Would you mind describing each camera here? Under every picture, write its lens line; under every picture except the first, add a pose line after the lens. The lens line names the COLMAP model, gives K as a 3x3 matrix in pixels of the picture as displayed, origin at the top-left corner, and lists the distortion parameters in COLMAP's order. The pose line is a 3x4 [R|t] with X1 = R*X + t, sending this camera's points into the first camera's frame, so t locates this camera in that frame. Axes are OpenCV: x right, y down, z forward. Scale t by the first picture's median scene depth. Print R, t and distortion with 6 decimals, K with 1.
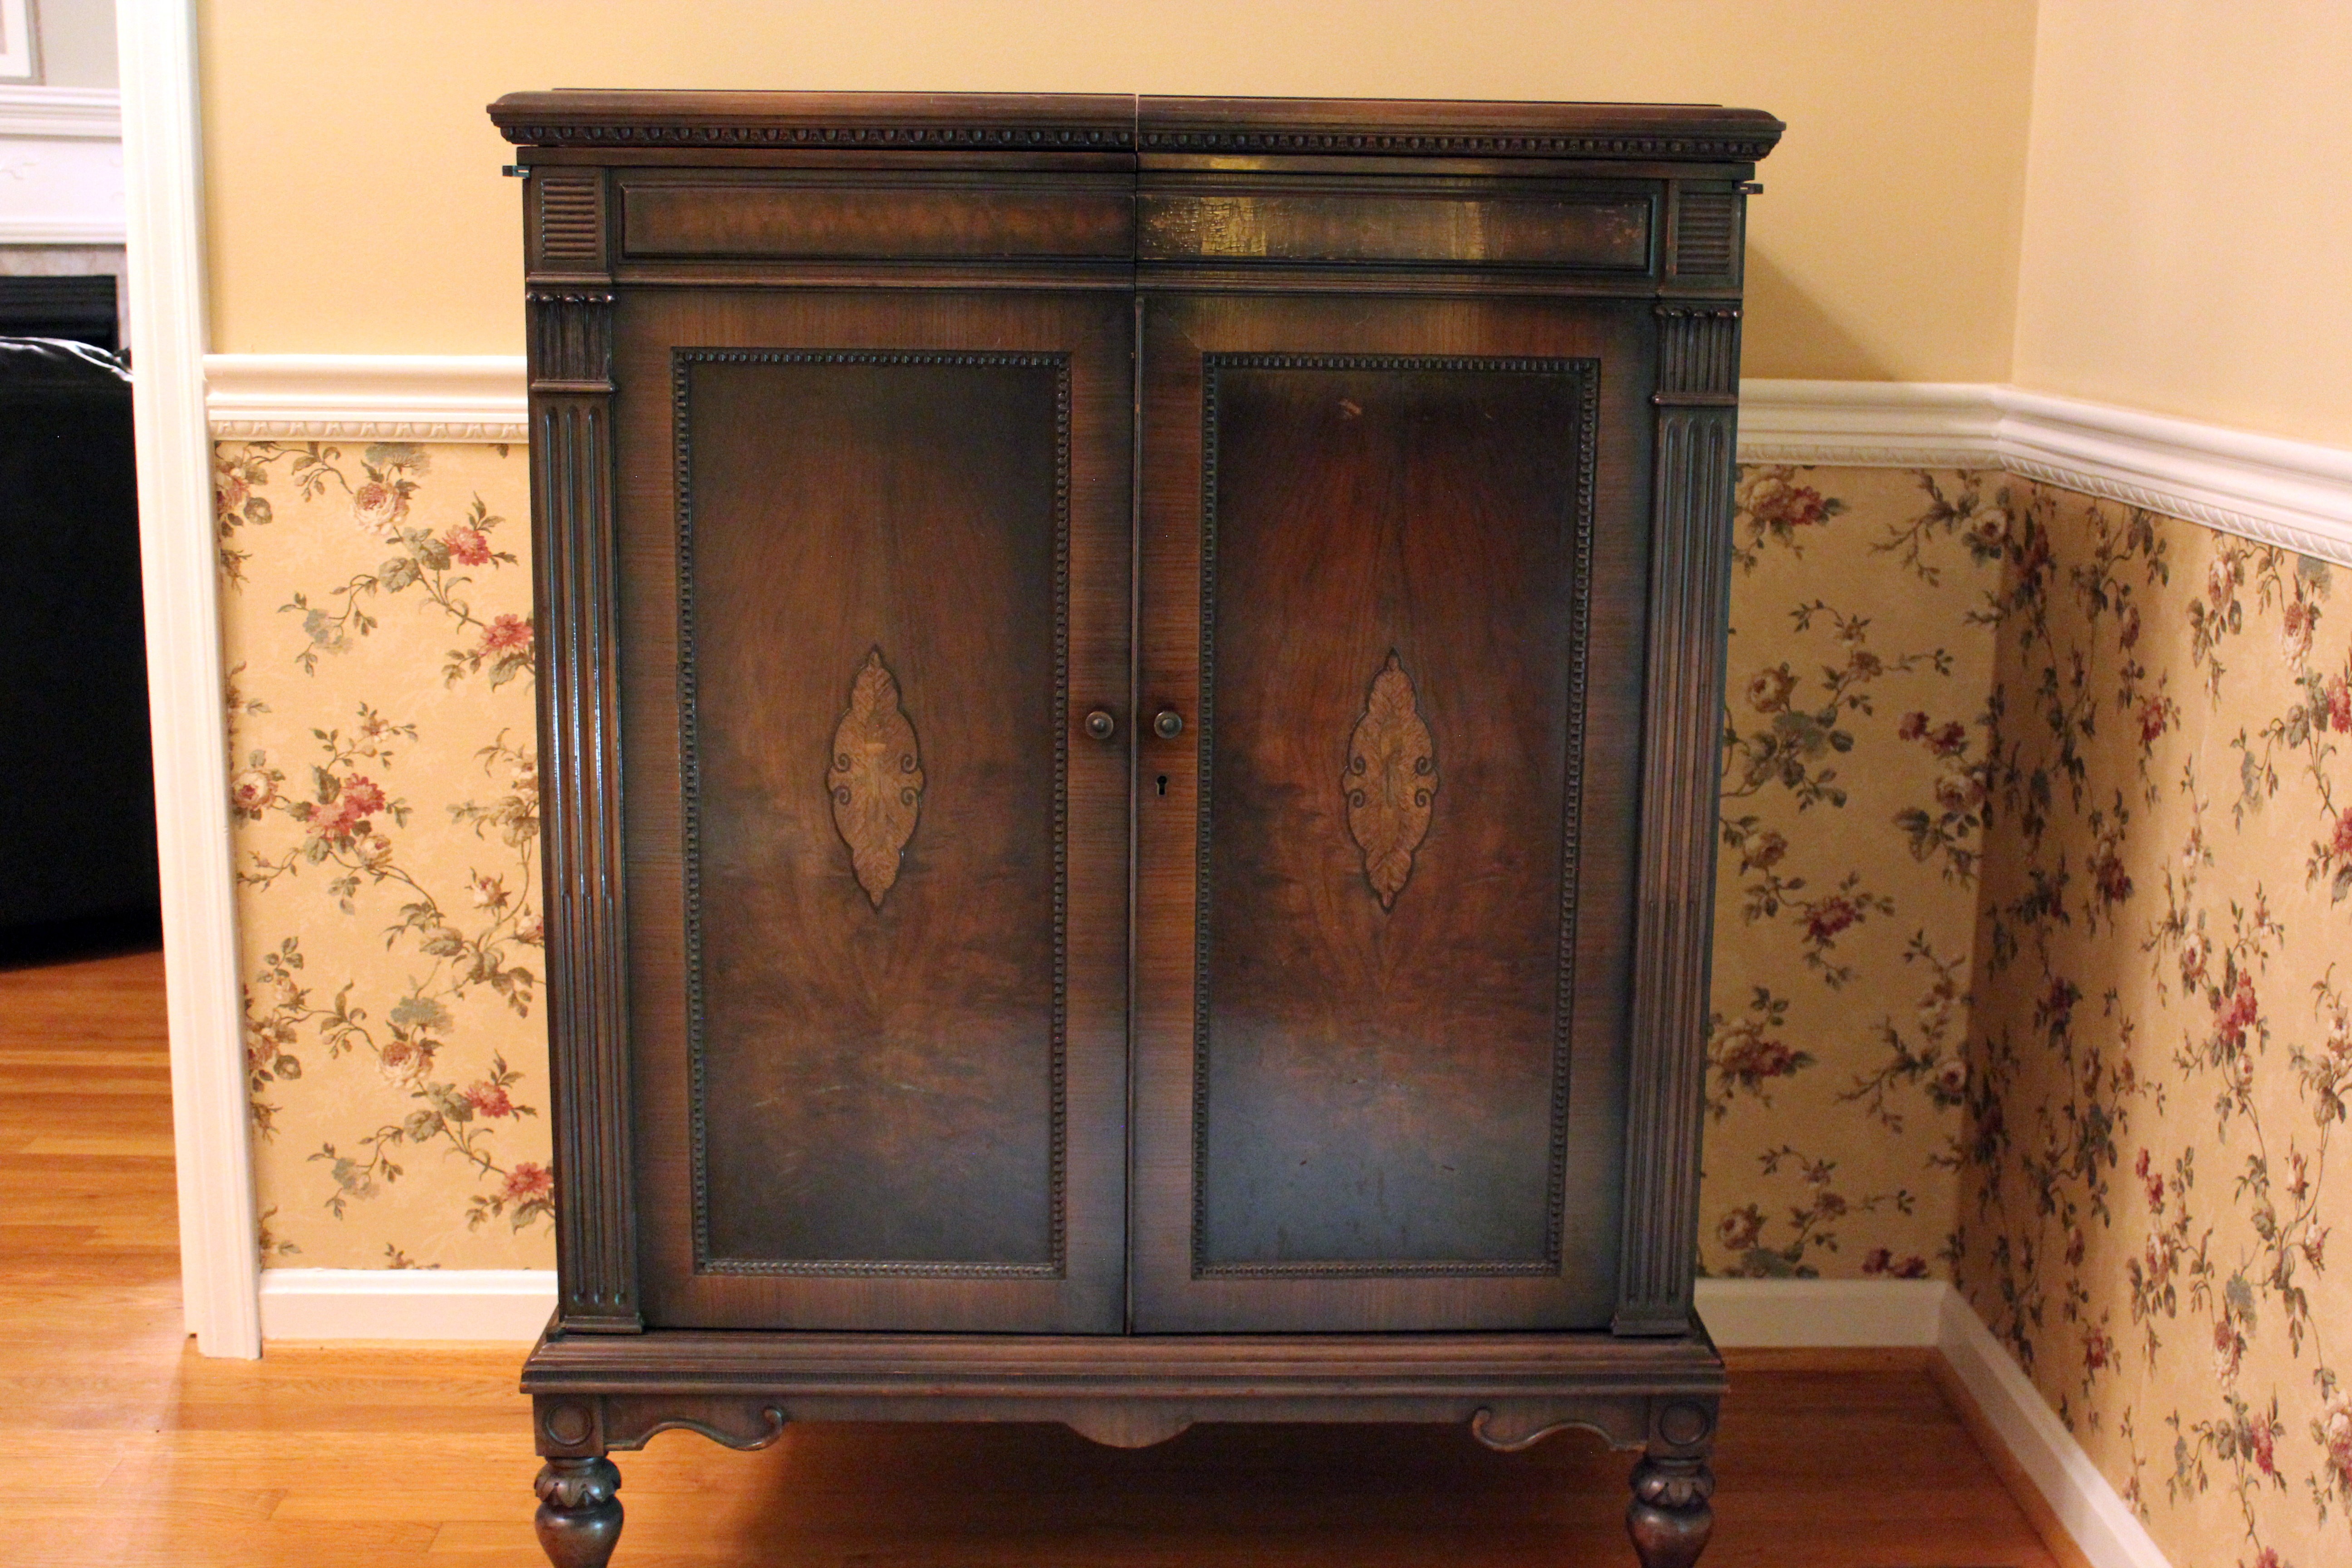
lens RADIAL K [[2733.6, 0, 1185.2], [0, 2733.6, 763.7], [0, 0, 1]] dist [-0.056987, 0.000000]
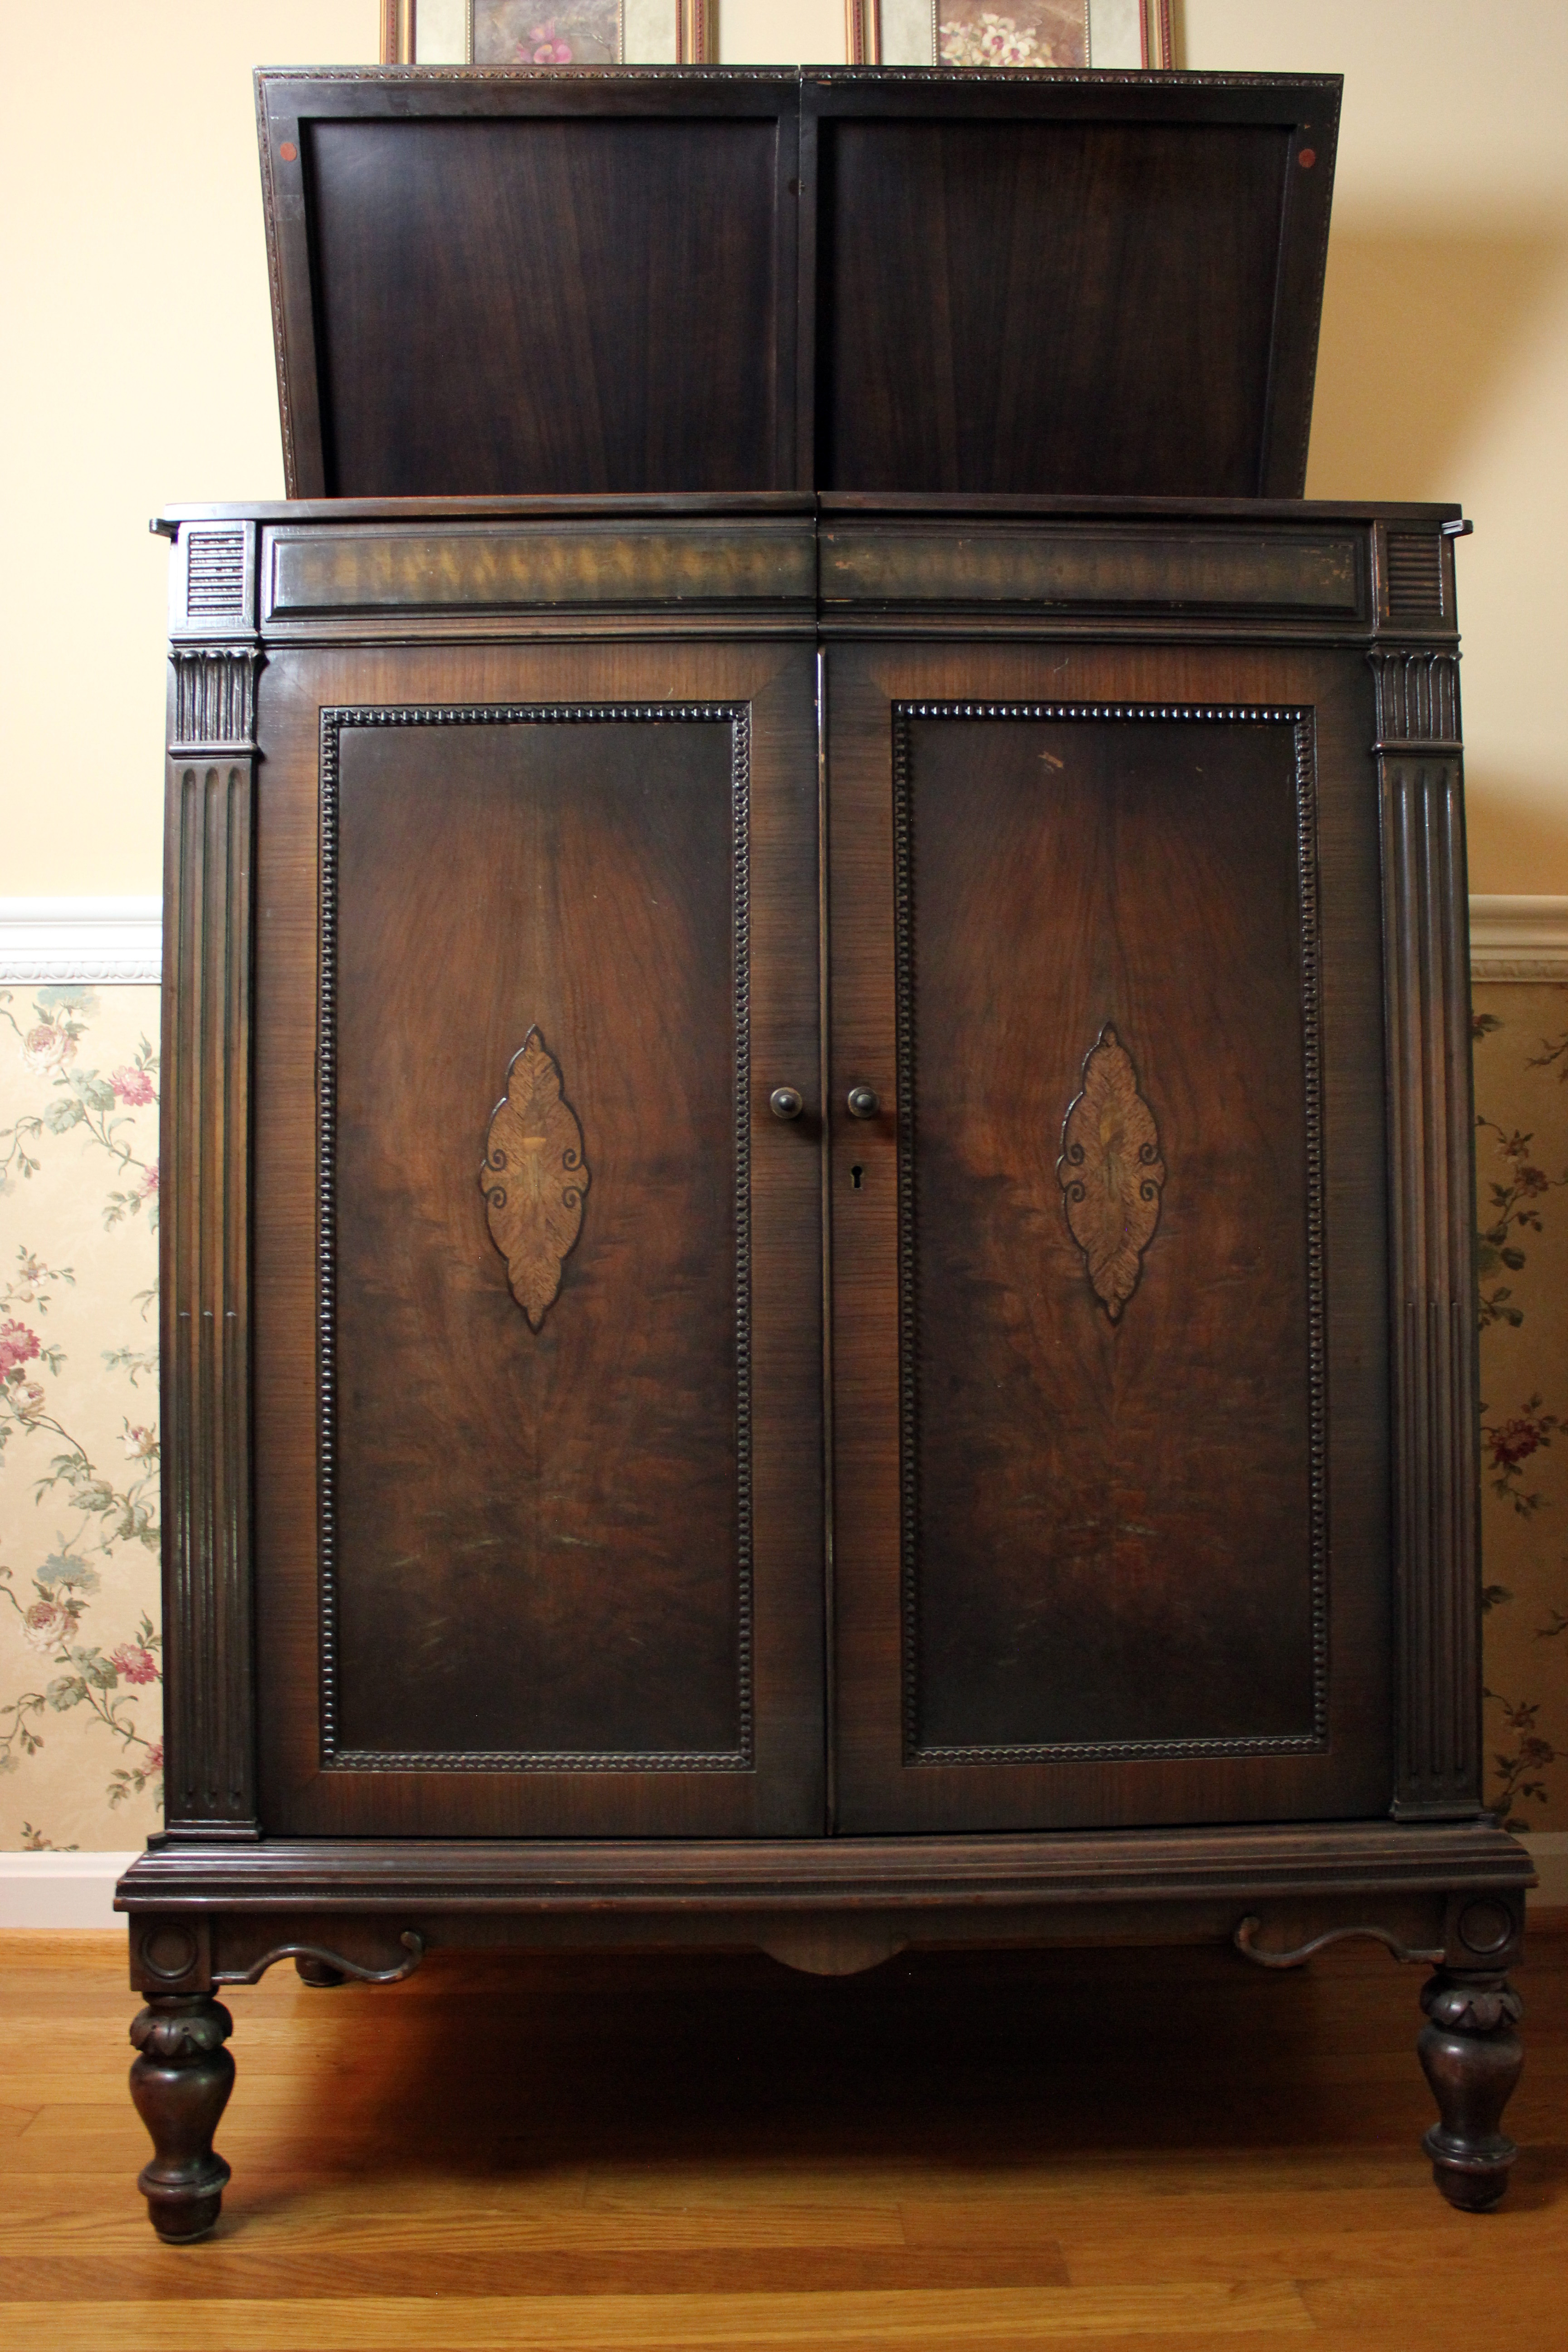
lens RADIAL K [[2028.7, 0, 760.4], [0, 2028.7, 1200.2], [0, 0, 1]] dist [-0.130153, 0.104177]
pose [[0.999776, -0.020787, -0.003861, -0.036257], [0.019386, 0.974177, -0.224952, 0.157180], [0.008437, 0.224827, 0.974362, 0.348710]]
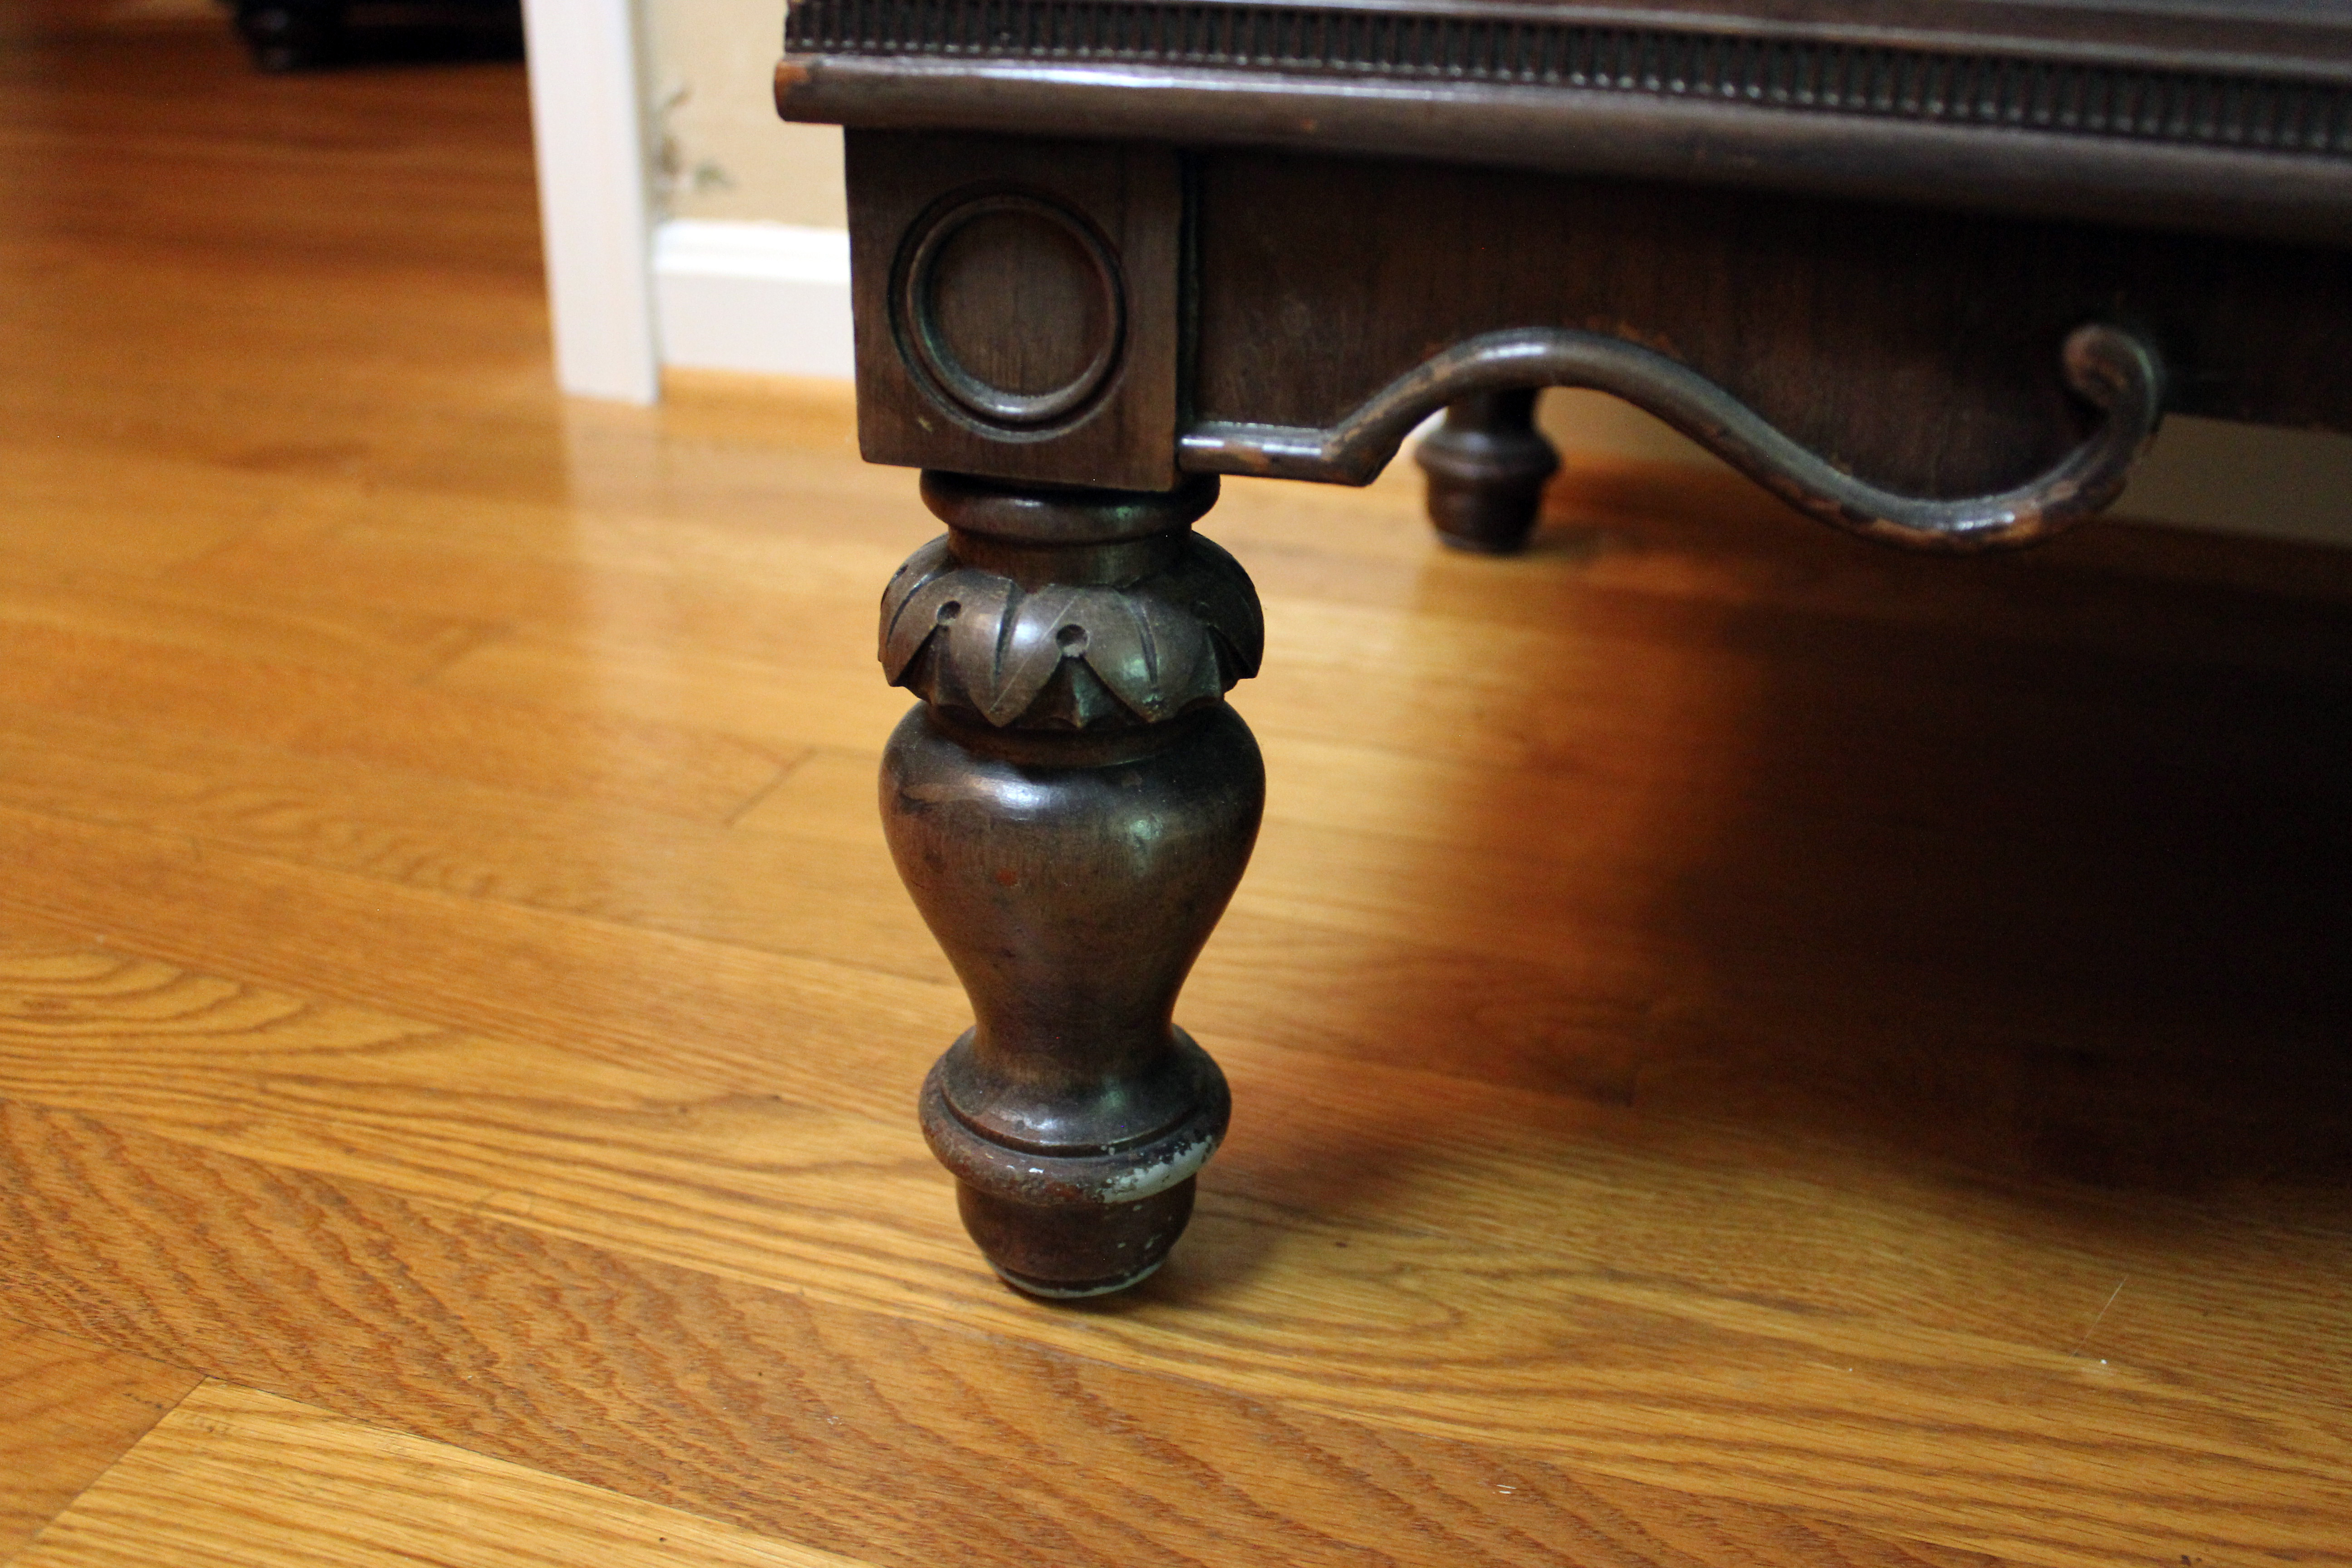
lens RADIAL K [[1903.4, 0, 1179.6], [0, 1903.4, 772.5], [0, 0, 1]] dist [-0.163684, 0.122040]
pose [[0.945003, 0.143434, -0.293932, -0.170364], [-0.067386, 0.964811, 0.254162, 0.239374], [0.320044, -0.220377, 0.921415, 0.868190]]
